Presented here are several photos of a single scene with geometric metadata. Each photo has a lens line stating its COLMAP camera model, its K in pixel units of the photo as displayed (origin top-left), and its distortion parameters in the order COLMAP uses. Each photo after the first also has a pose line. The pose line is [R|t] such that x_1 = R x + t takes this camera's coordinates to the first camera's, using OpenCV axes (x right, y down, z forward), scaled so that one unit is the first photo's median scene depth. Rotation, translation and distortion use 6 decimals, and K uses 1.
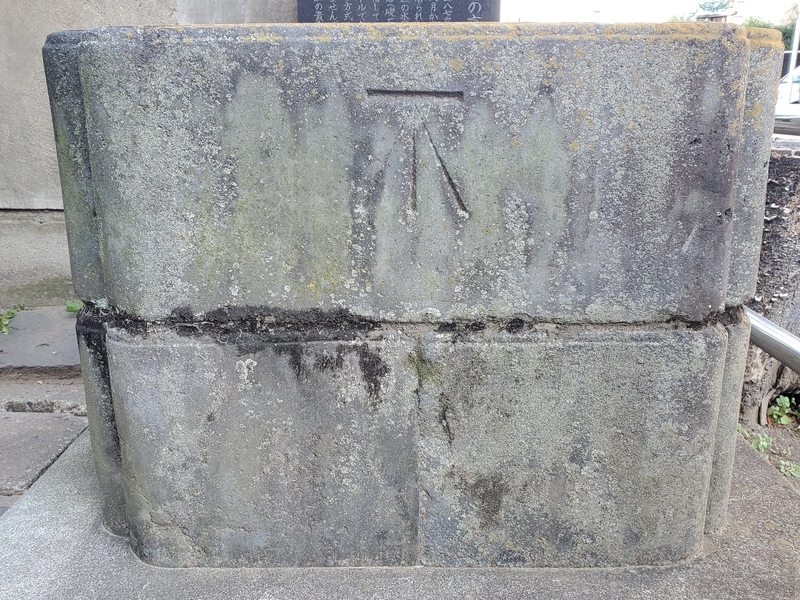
lens RADIAL K [[773.7, 0, 406.2], [0, 773.7, 300.3], [0, 0, 1]] dist [0.166647, -0.463658]
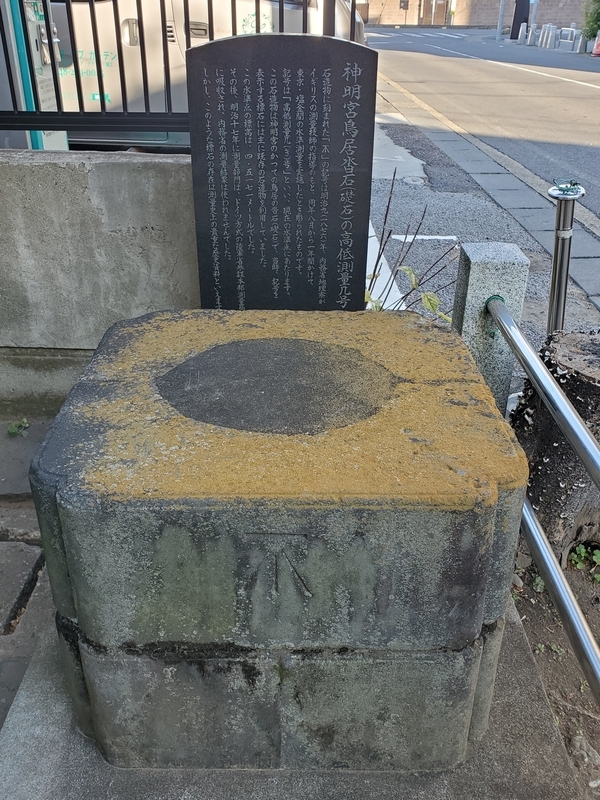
lens RADIAL K [[773.7, 0, 300.0], [0, 773.7, 400.0], [0, 0, 1]] dist [0.166647, -0.463658]
pose [[0.999917, 0.010639, -0.007259, 0.062175], [-0.008855, 0.977150, 0.212365, -0.793383], [0.009352, -0.212283, 0.977164, -0.426054]]
